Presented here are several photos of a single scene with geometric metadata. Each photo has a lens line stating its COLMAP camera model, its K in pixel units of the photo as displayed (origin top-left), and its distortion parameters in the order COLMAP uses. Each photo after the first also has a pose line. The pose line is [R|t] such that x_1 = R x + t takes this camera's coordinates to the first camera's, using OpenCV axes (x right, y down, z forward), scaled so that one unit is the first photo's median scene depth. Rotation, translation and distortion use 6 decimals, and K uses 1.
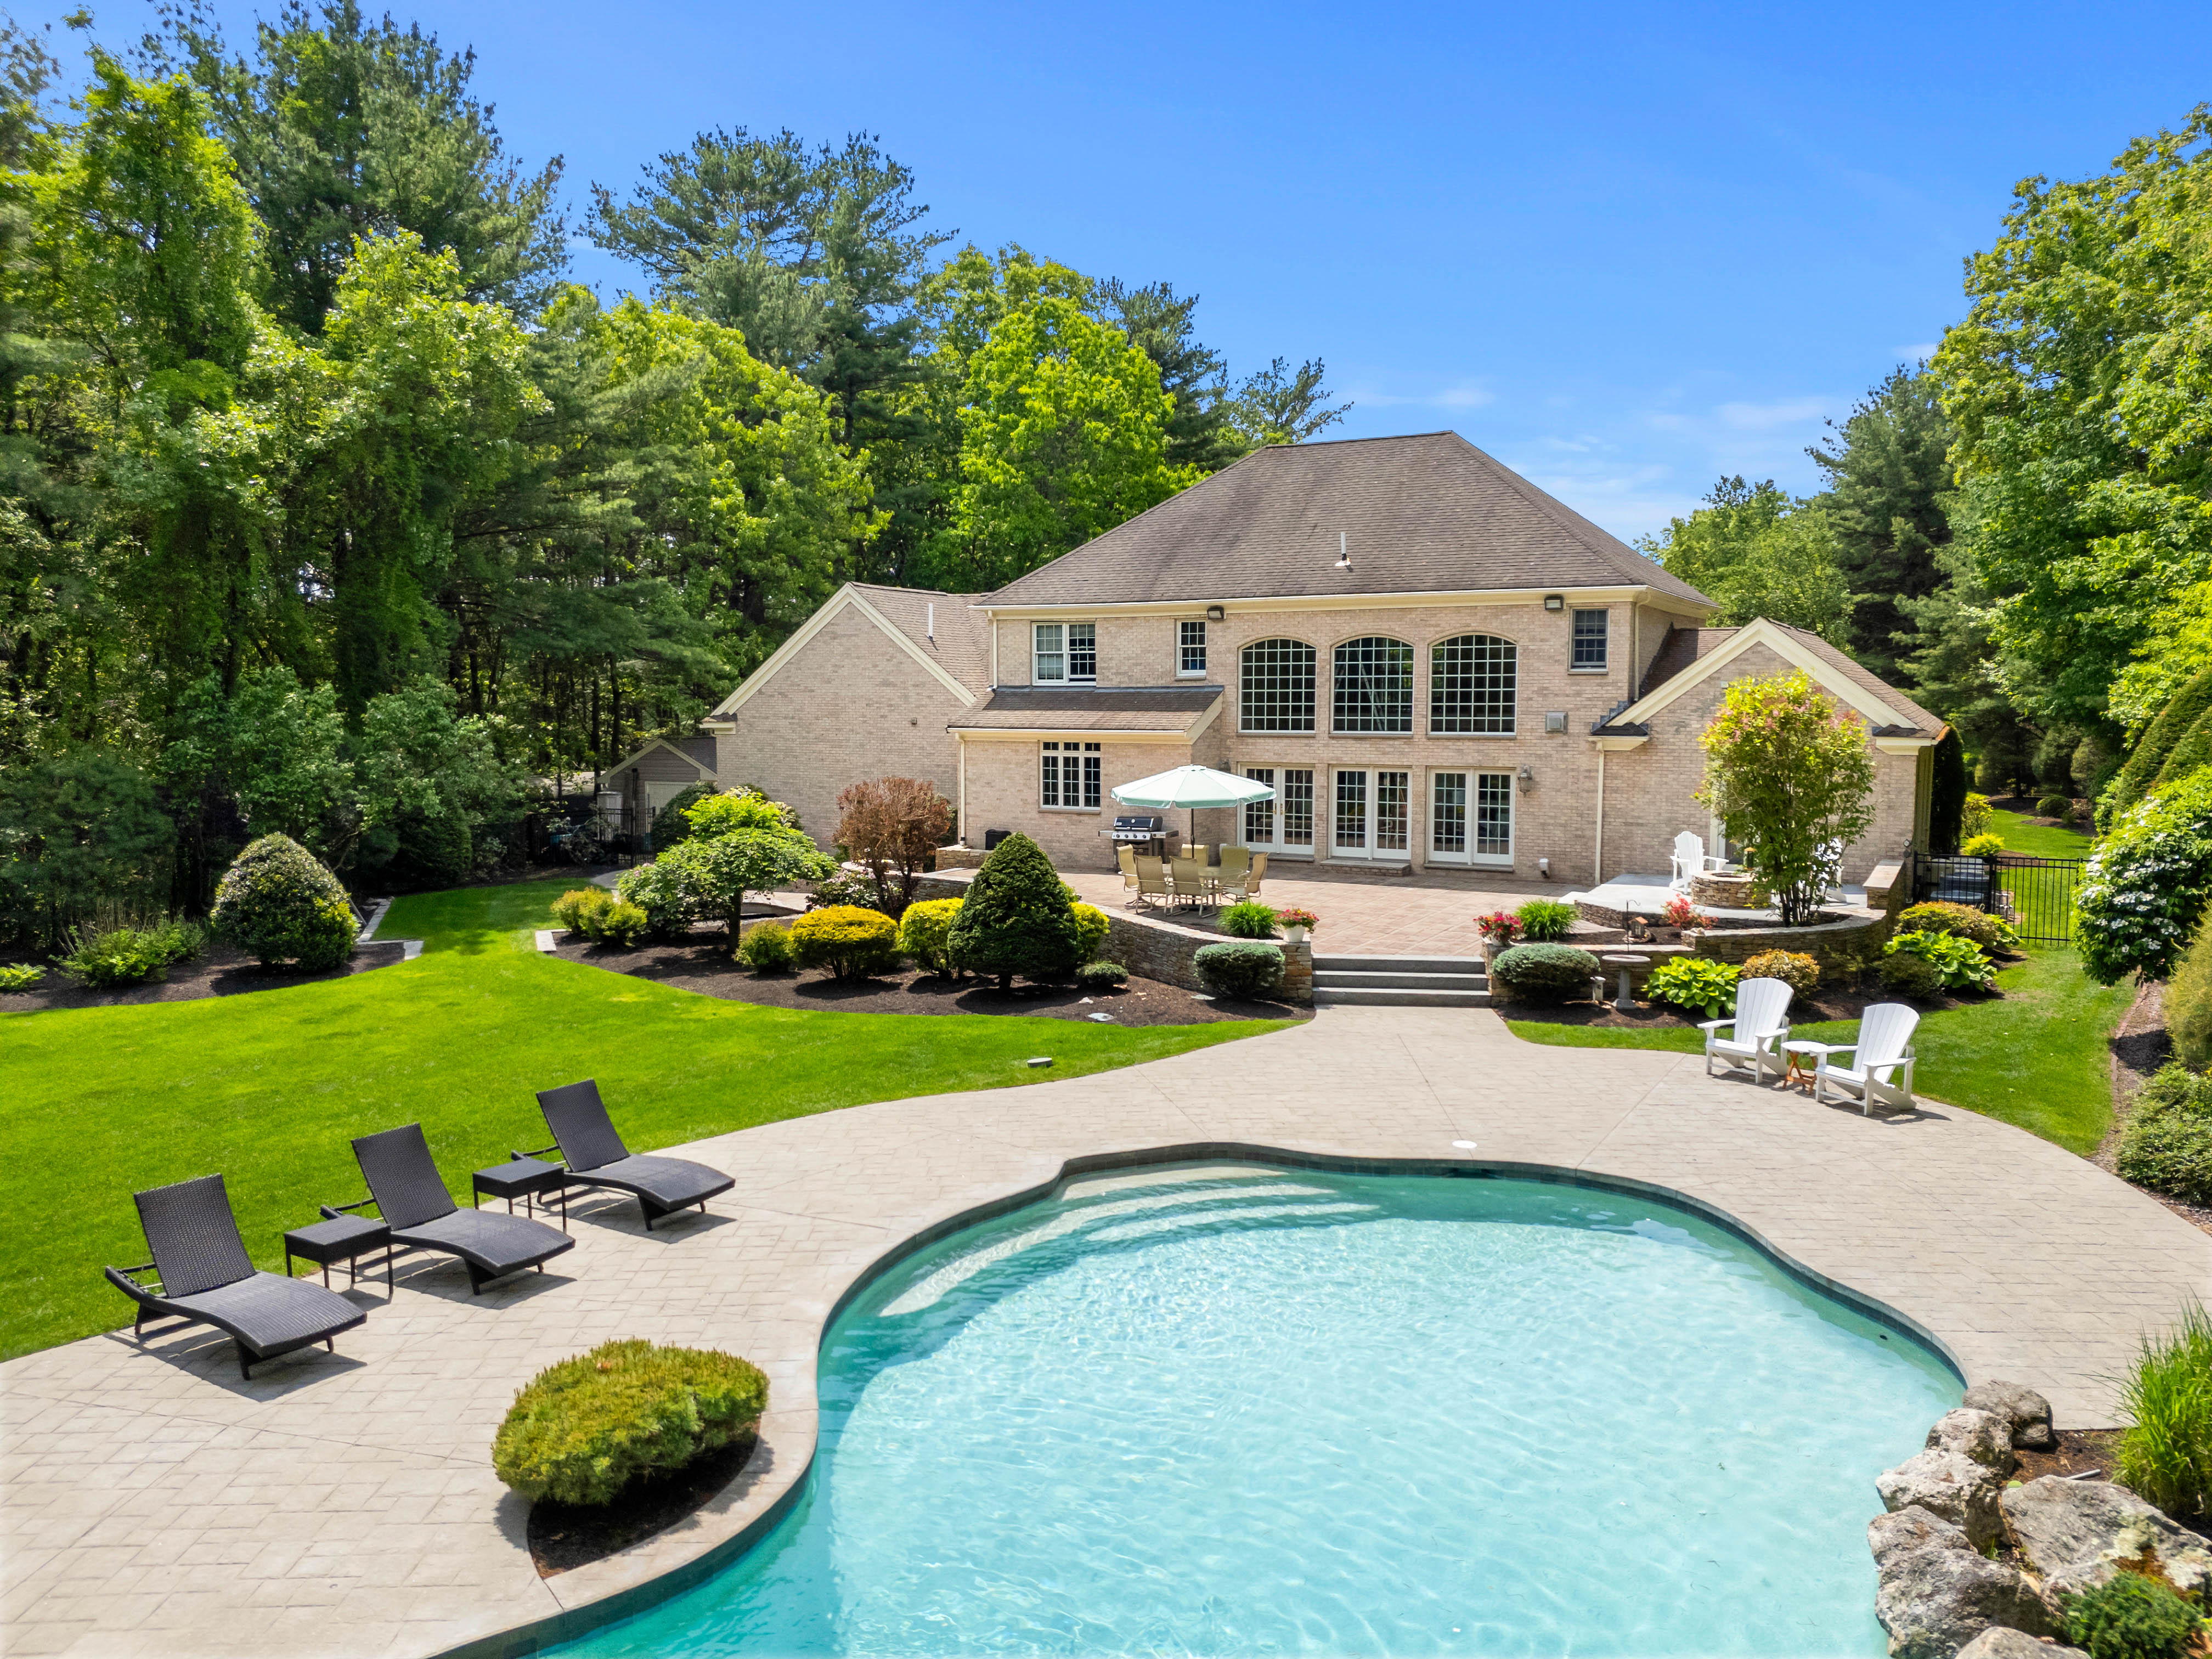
lens RADIAL K [[1617.4, 0, 1106.0], [0, 1617.4, 829.5], [0, 0, 1]] dist [0.091574, -0.001448]
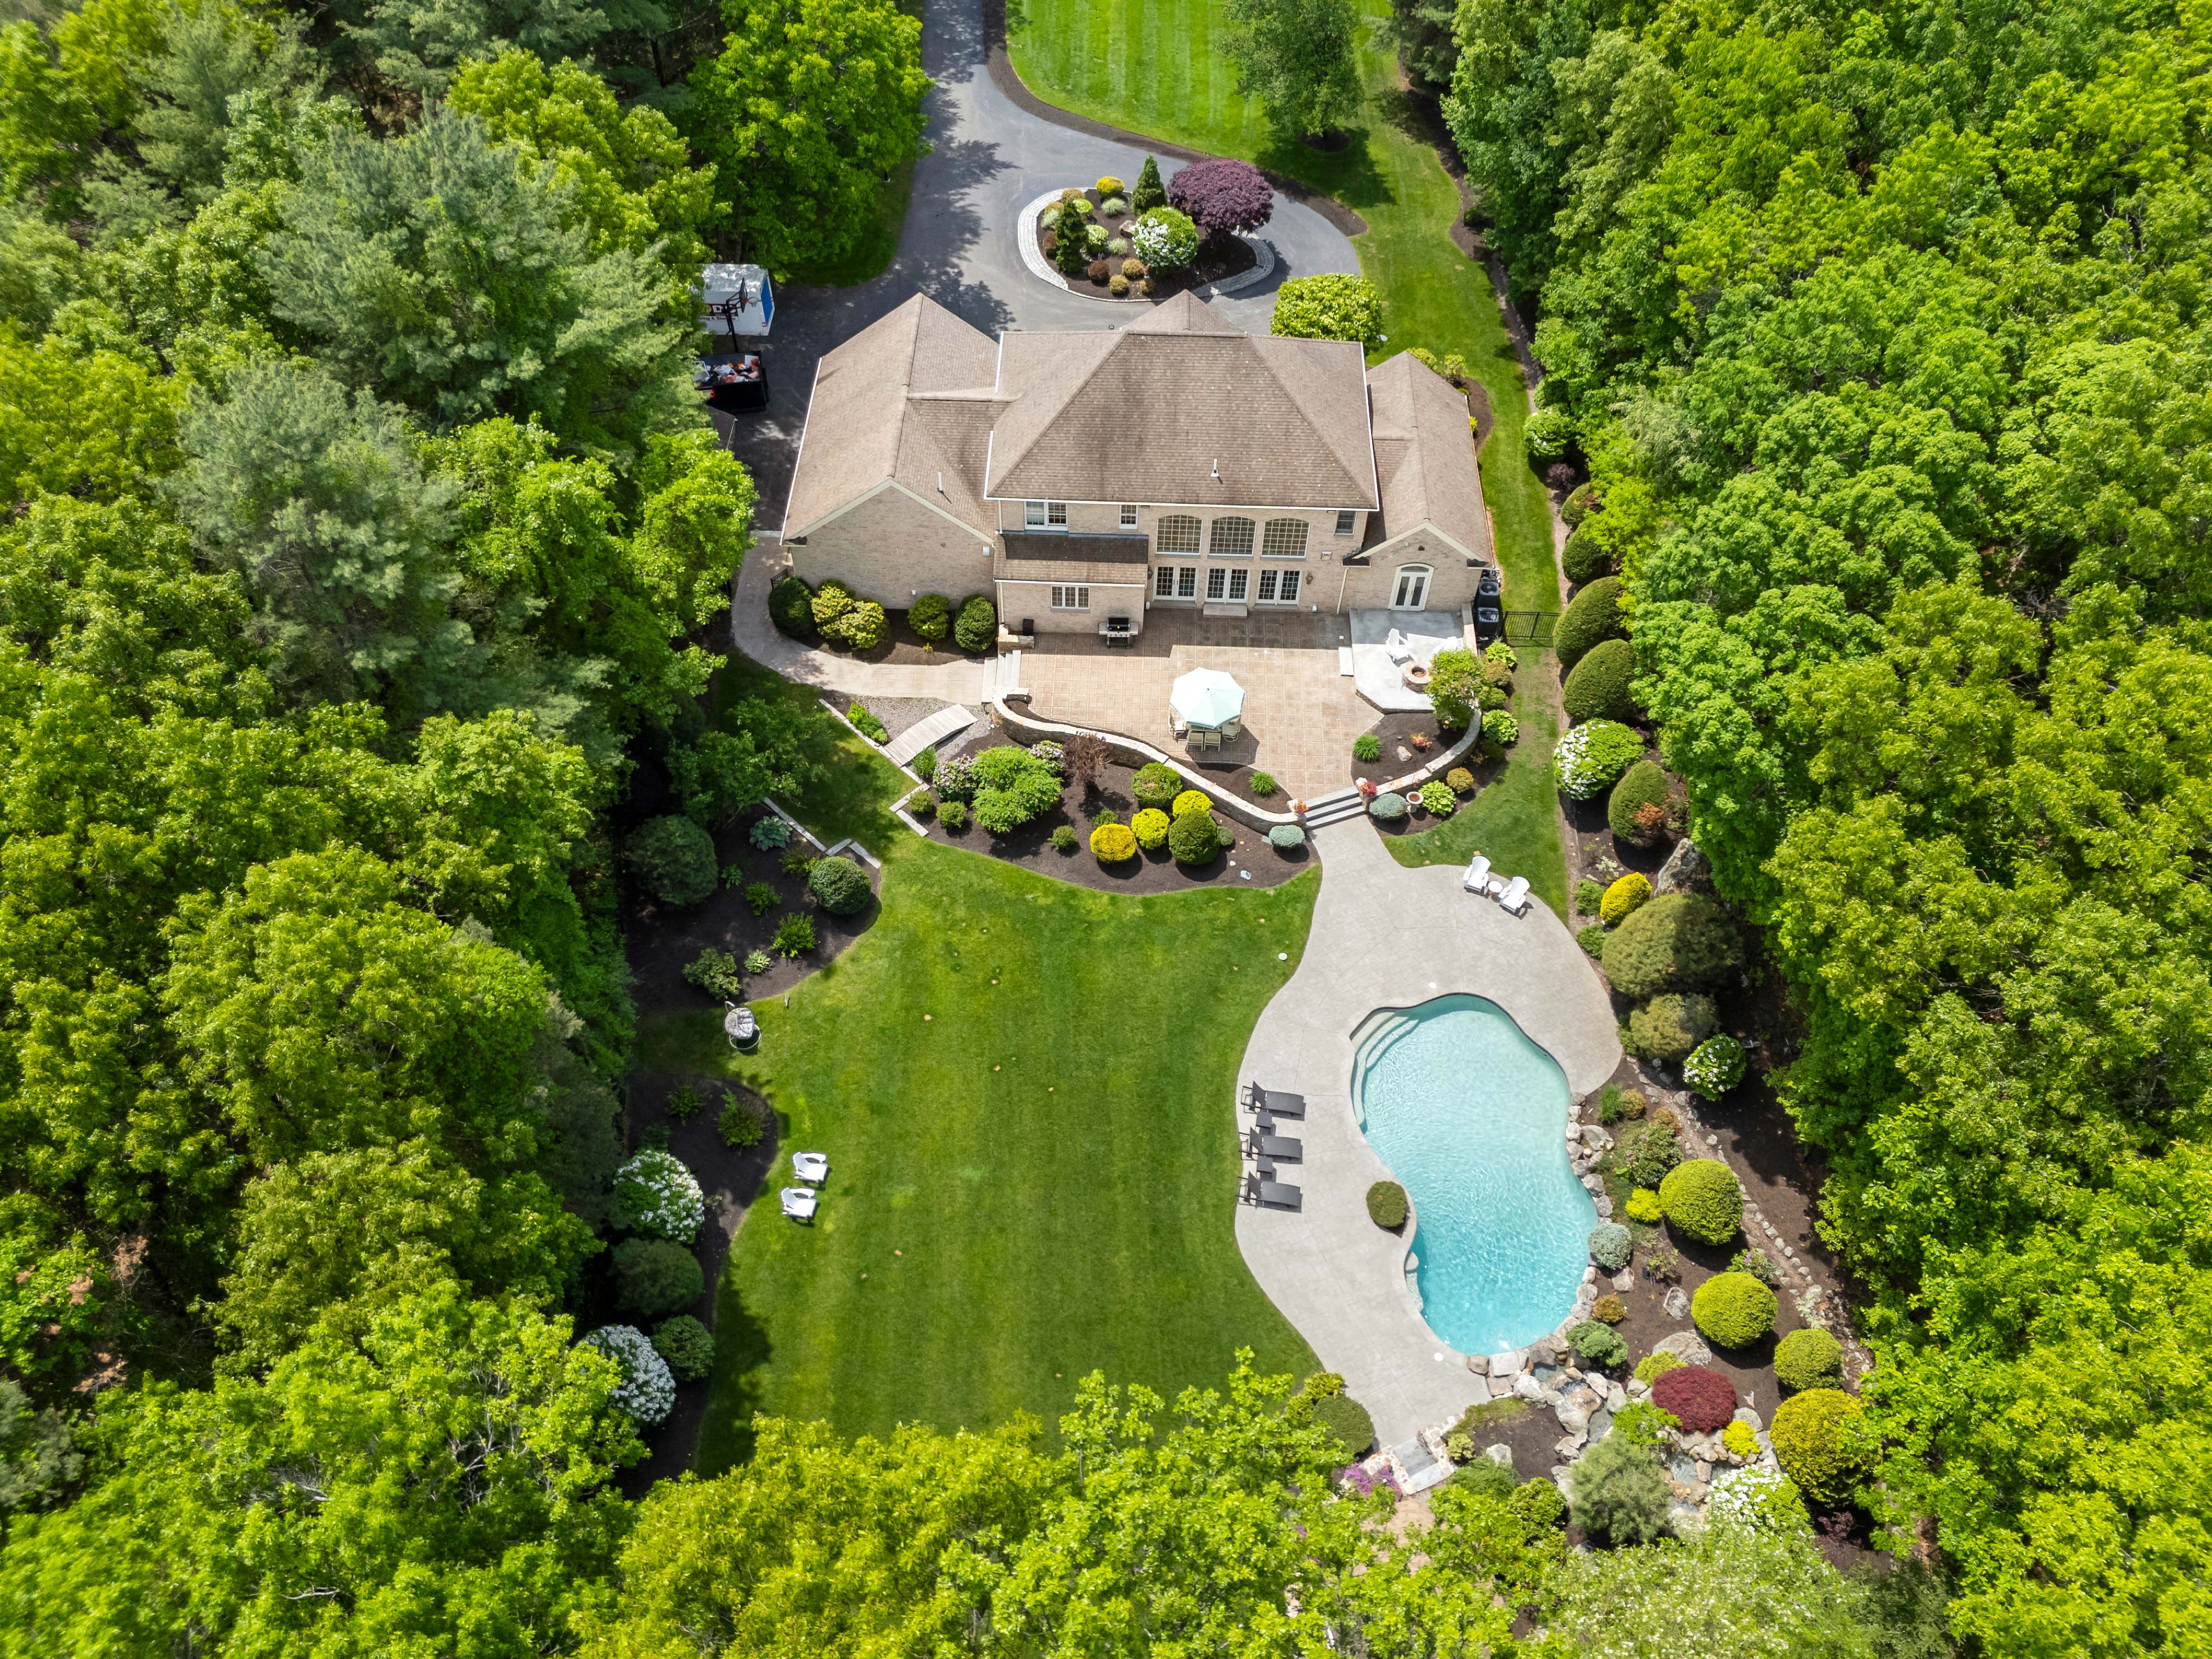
lens RADIAL K [[1617.4, 0, 1106.0], [0, 1617.4, 829.5], [0, 0, 1]] dist [0.091574, -0.001448]
pose [[0.900460, -0.330439, 0.282812, -0.592379], [0.019406, 0.680110, 0.732853, -1.197348], [-0.434506, -0.654417, 0.618824, -0.316489]]
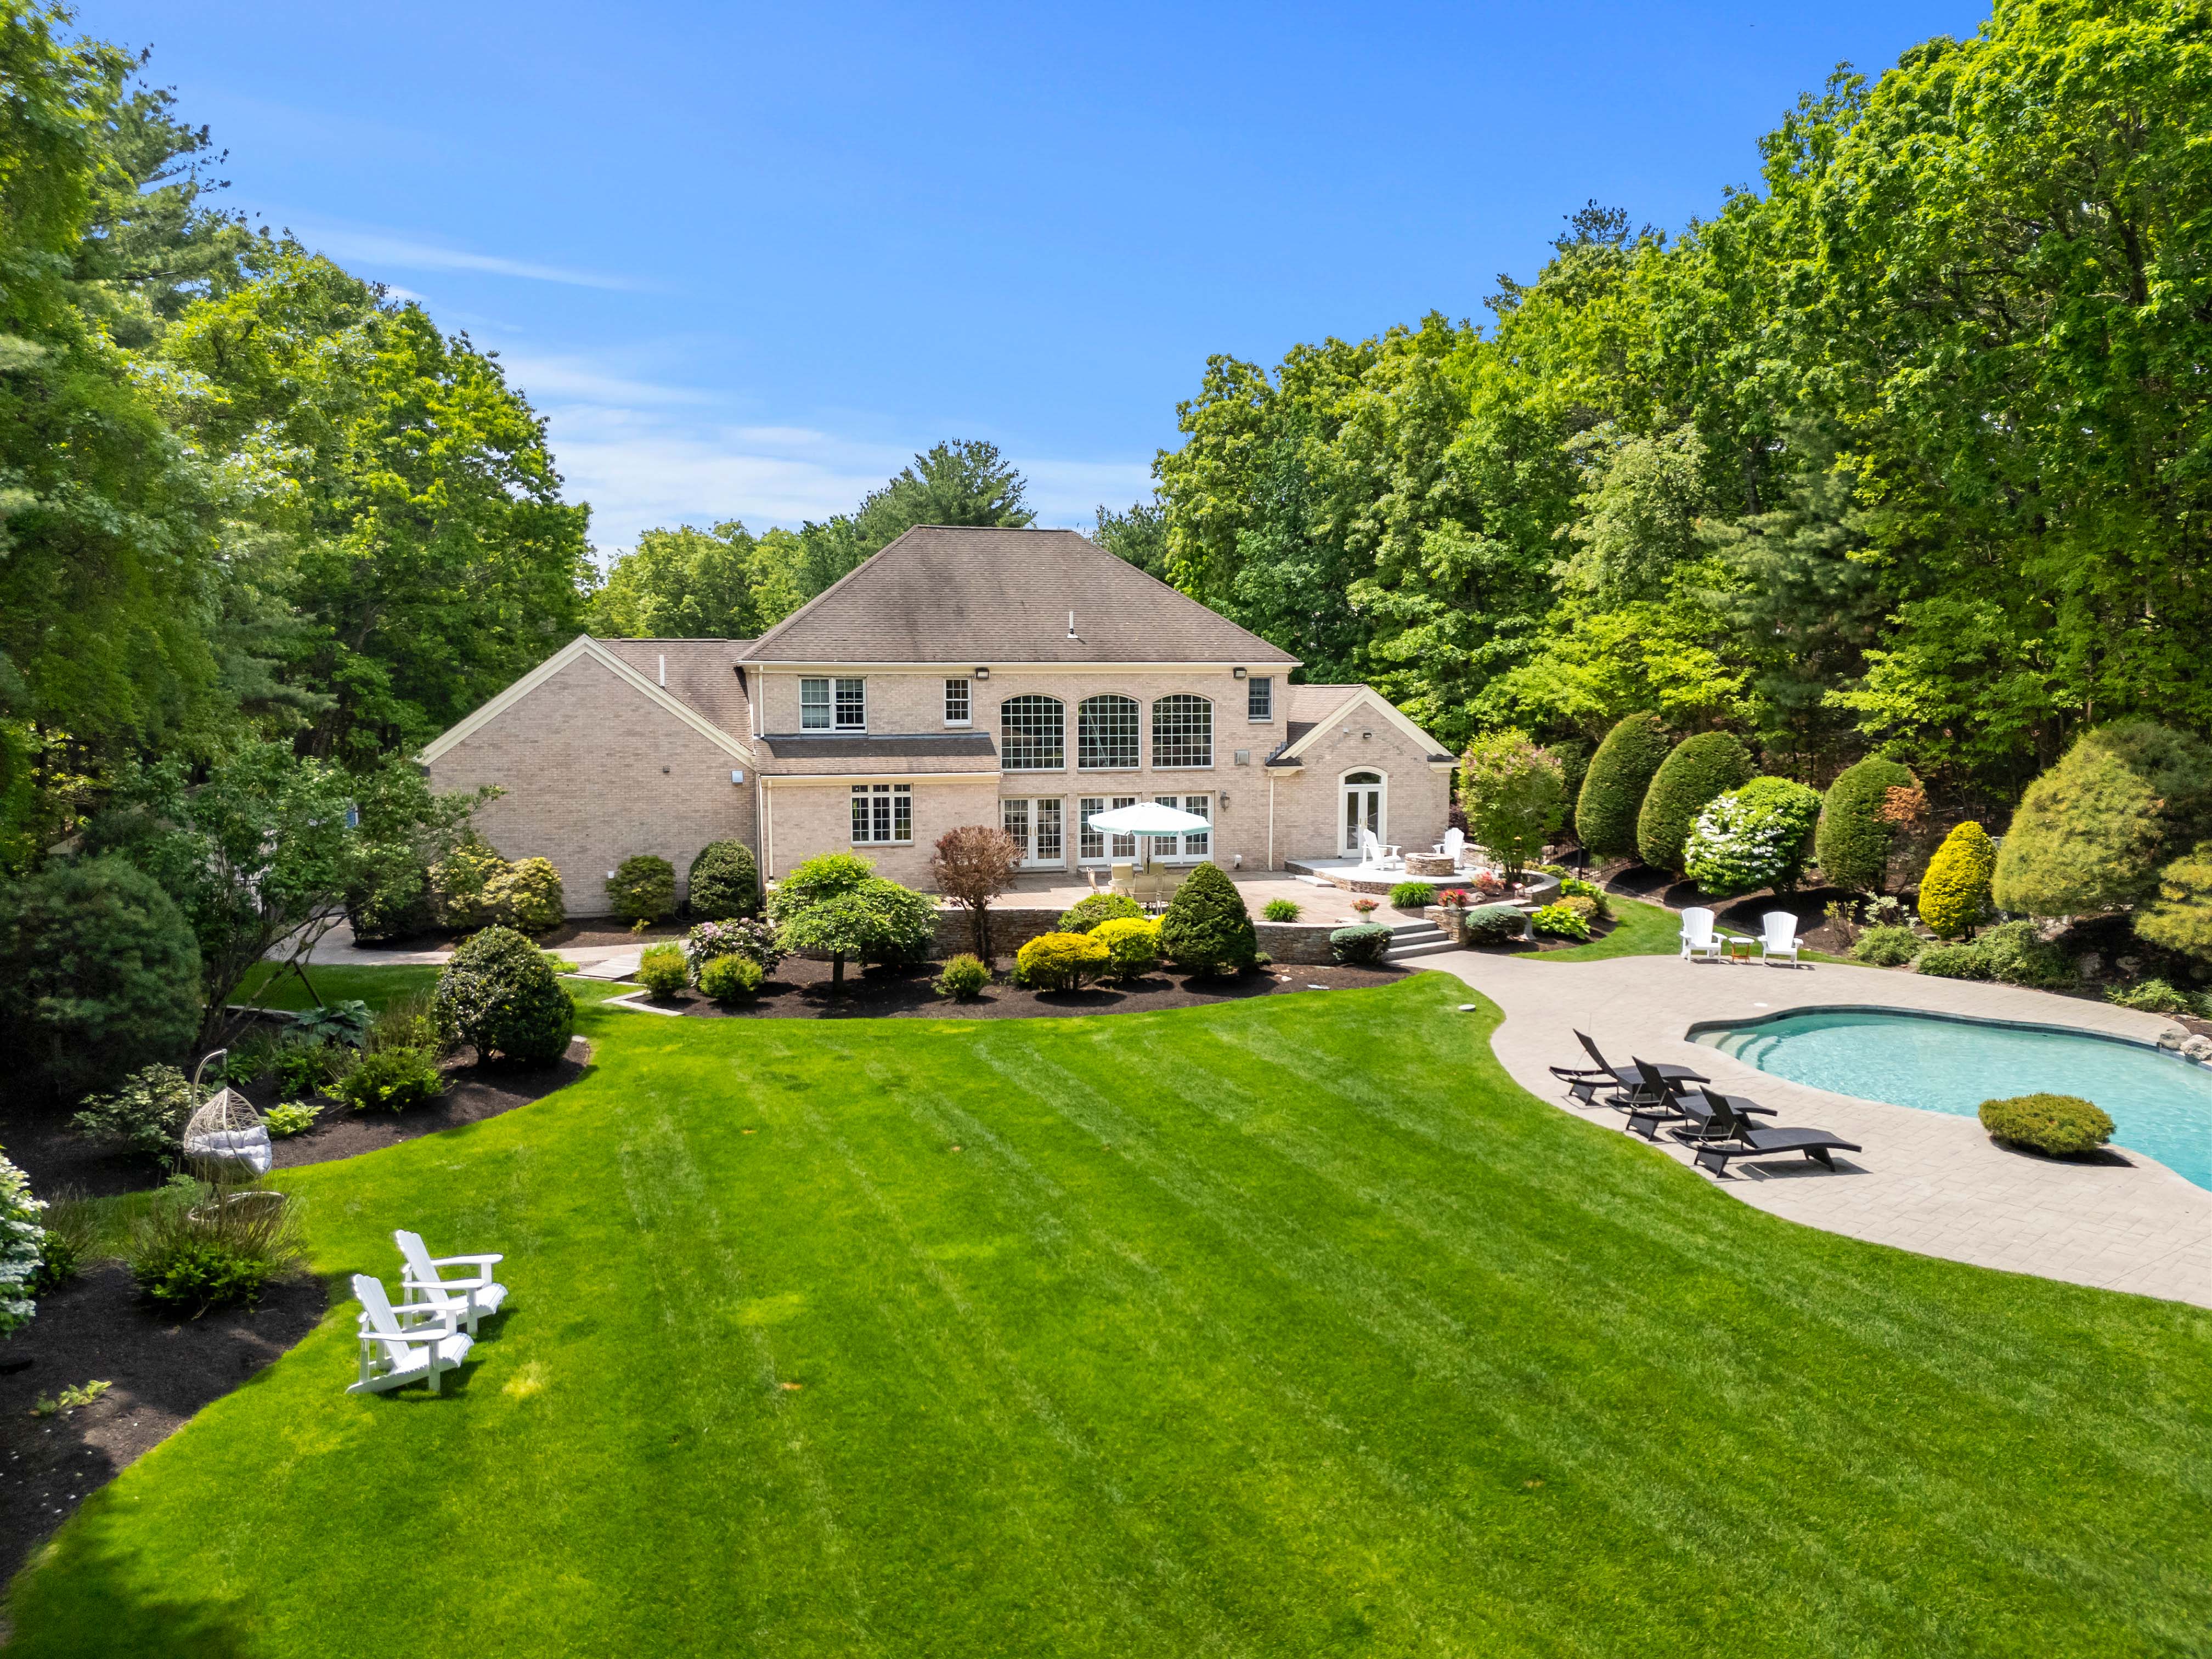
lens RADIAL K [[1617.4, 0, 1106.0], [0, 1617.4, 829.5], [0, 0, 1]] dist [0.091574, -0.001448]
pose [[0.736380, -0.060202, 0.673884, -0.683851], [0.059113, 0.997949, 0.024557, -0.041428], [-0.673980, 0.021752, 0.738429, 0.049336]]
